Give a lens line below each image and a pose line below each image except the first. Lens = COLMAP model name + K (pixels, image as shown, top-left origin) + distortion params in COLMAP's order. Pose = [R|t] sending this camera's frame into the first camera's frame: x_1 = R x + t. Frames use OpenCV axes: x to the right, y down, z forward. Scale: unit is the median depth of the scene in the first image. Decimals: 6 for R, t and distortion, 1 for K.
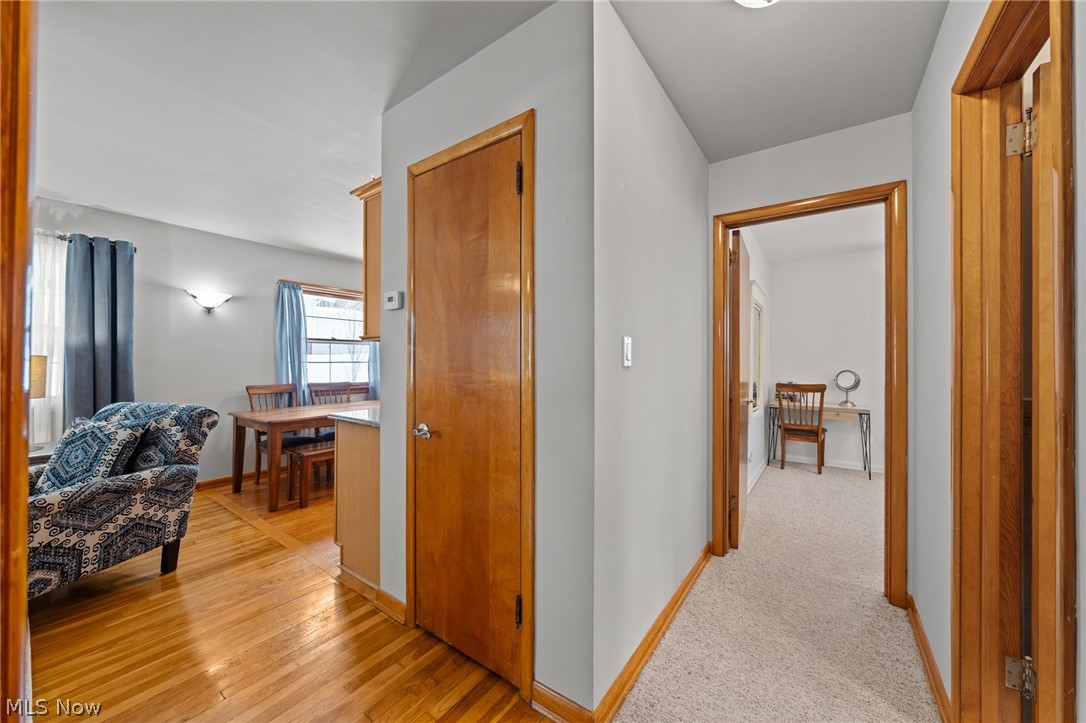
lens RADIAL K [[395.7, 0, 544.1], [0, 395.7, 359.7], [0, 0, 1]] dist [-0.008011, 0.000069]
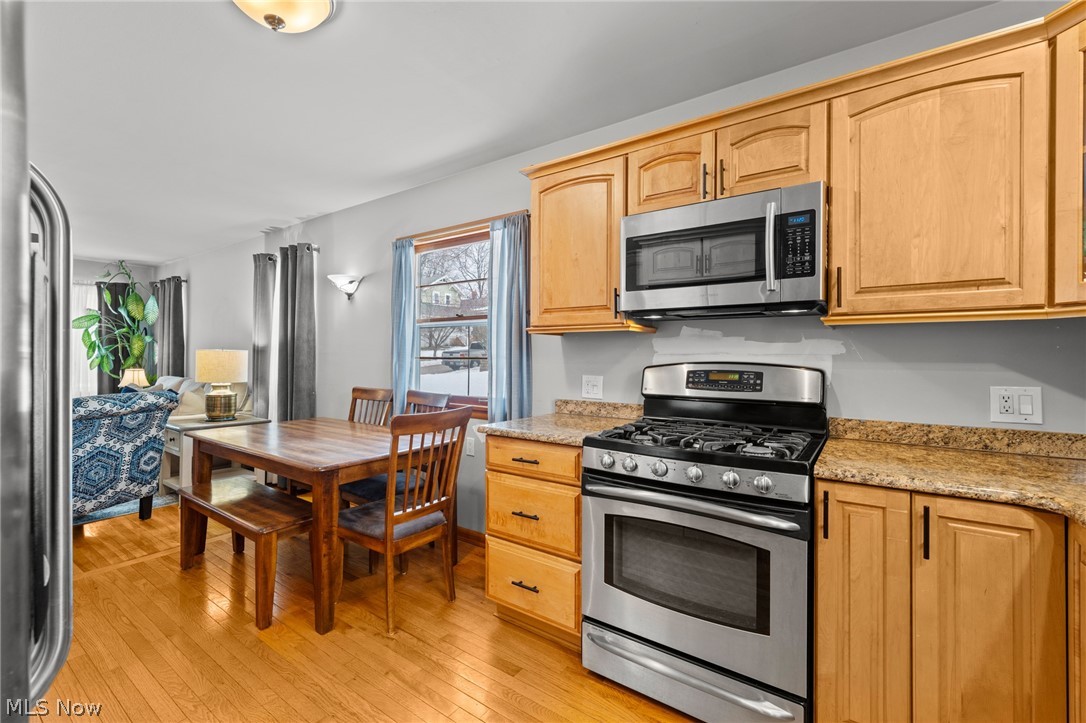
lens RADIAL K [[477.4, 0, 534.3], [0, 477.4, 357.1], [0, 0, 1]] dist [-0.003145, 0.000018]
pose [[0.000359, 0.000945, -0.999999, 0.340360], [-0.004129, 0.999991, 0.000944, 0.007429], [0.999991, 0.004129, 0.000362, 2.298650]]
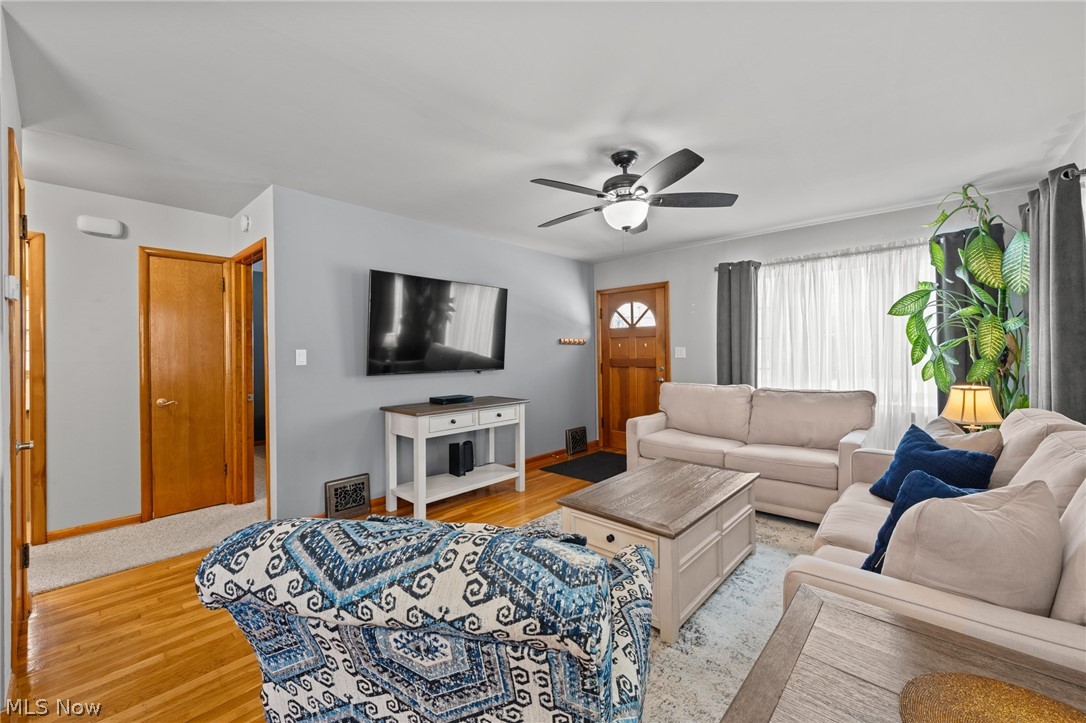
lens RADIAL K [[420.3, 0, 552.6], [0, 420.3, 354.5], [0, 0, 1]] dist [-0.003846, 0.000851]
pose [[-0.994344, 0.010297, 0.105705, -1.255791], [0.010392, 0.999946, 0.000348, -0.012565], [-0.105695, 0.001445, -0.994398, 1.362759]]
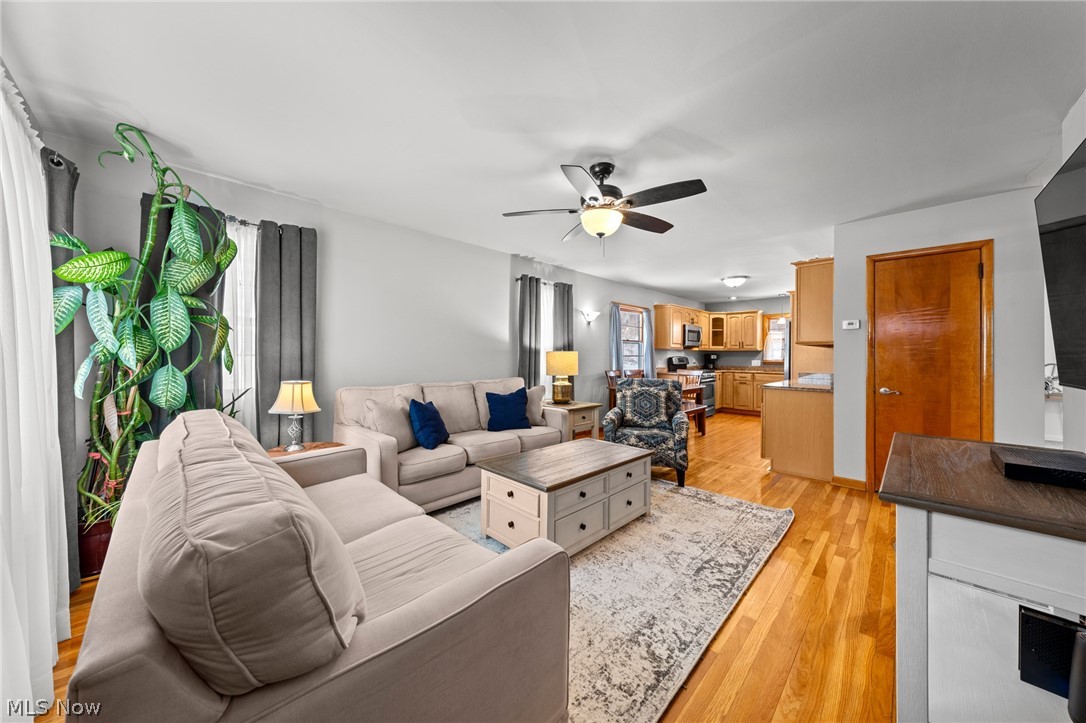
lens RADIAL K [[369.3, 0, 545.3], [0, 369.3, 354.1], [0, 0, 1]] dist [-0.002453, -0.000243]
pose [[0.989026, 0.002493, -0.147723, -1.302462], [-0.002497, 0.999997, 0.000161, -0.002430], [0.147723, 0.000209, 0.989029, -0.814603]]
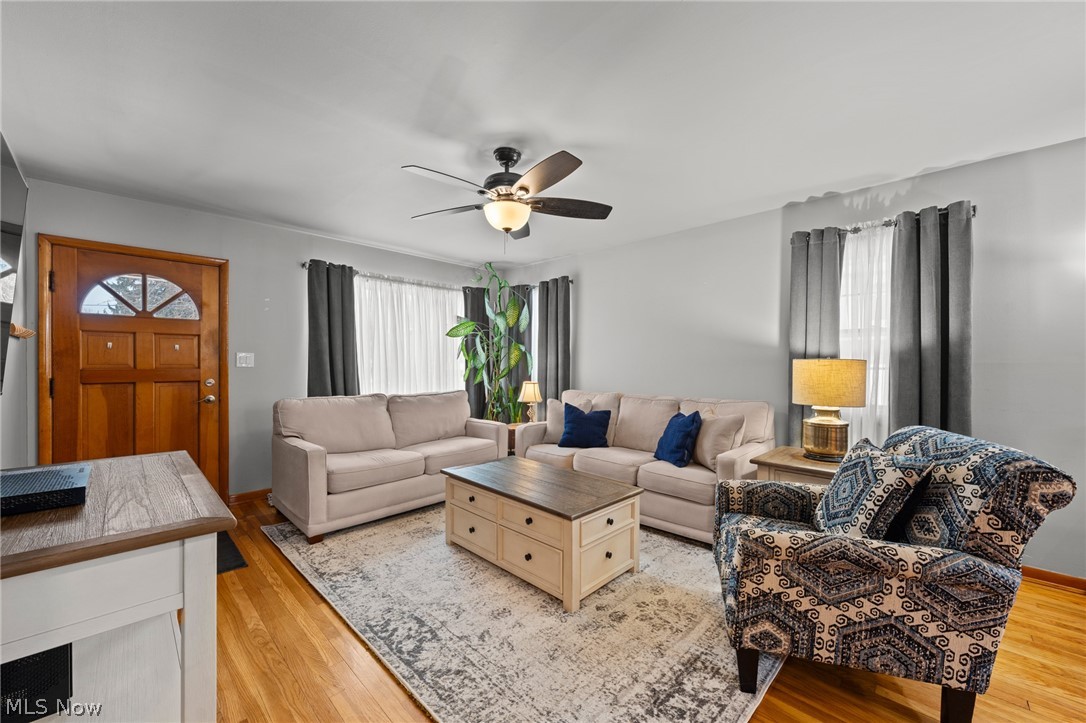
lens RADIAL K [[420.3, 0, 541.3], [0, 420.3, 364.7], [0, 0, 1]] dist [-0.003846, 0.000851]
pose [[-0.146495, 0.000930, -0.989211, -0.263108], [-0.001148, 0.999999, 0.001111, -0.001069], [0.989211, 0.001299, -0.146493, 0.488266]]
